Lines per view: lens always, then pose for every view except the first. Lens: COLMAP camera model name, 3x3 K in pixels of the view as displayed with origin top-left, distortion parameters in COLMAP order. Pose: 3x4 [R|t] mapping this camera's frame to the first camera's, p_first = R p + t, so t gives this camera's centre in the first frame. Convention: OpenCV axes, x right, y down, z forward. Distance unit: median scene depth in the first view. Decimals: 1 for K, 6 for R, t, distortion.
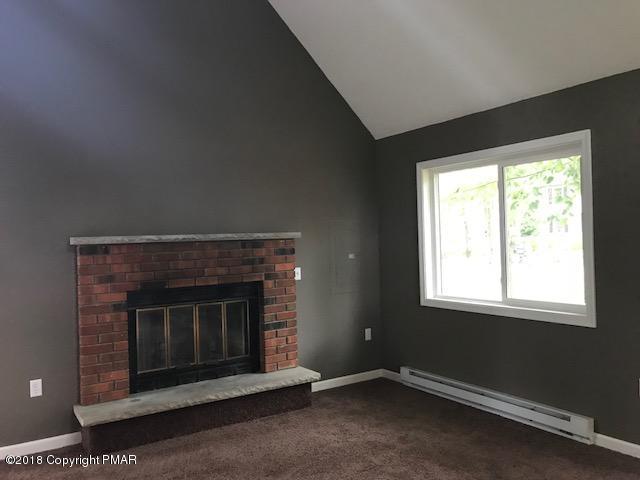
lens RADIAL K [[524.7, 0, 320.0], [0, 524.7, 240.0], [0, 0, 1]] dist [0.013302, 0.003087]
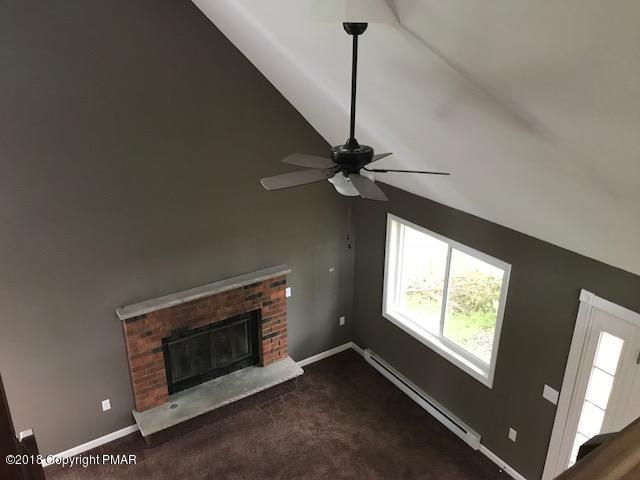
lens RADIAL K [[509.4, 0, 322.4], [0, 509.4, 242.7], [0, 0, 1]] dist [-0.005887, -0.005284]
pose [[0.999253, 0.031330, 0.022615, 0.010266], [-0.037498, 0.927495, 0.371949, -0.582513], [-0.009322, -0.372519, 0.927978, -0.121338]]
